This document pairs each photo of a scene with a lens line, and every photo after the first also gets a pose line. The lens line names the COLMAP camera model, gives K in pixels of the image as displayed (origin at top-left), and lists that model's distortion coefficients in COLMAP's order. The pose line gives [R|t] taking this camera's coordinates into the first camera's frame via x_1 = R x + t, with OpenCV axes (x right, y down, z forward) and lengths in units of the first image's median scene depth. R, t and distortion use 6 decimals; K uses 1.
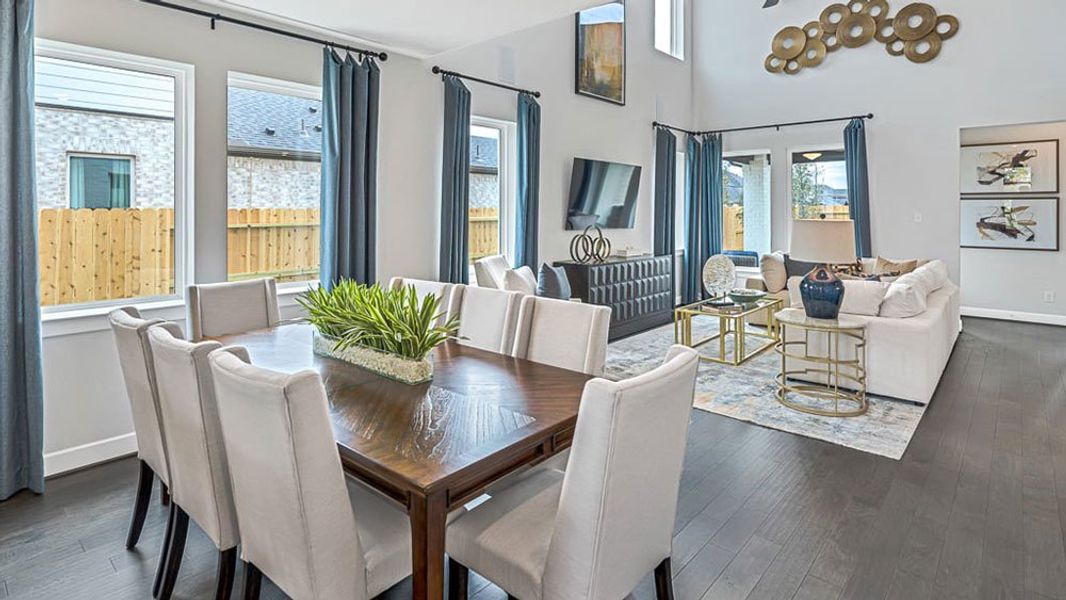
lens RADIAL K [[538.7, 0, 532.4], [0, 538.7, 208.9], [0, 0, 1]] dist [-0.001279, -0.001379]
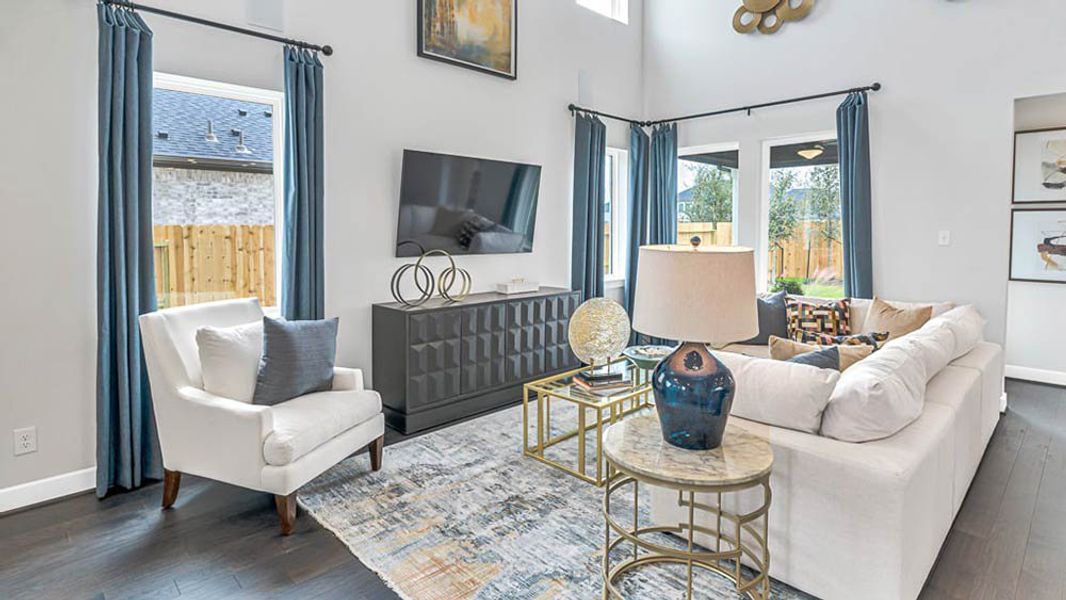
lens RADIAL K [[543.8, 0, 535.0], [0, 543.8, 249.5], [0, 0, 1]] dist [-0.002147, 0.000516]
pose [[0.997823, 0.000874, -0.065939, 0.244724], [0.002080, 0.998998, 0.044713, -0.000688], [0.065912, -0.044753, 0.996821, 0.283178]]
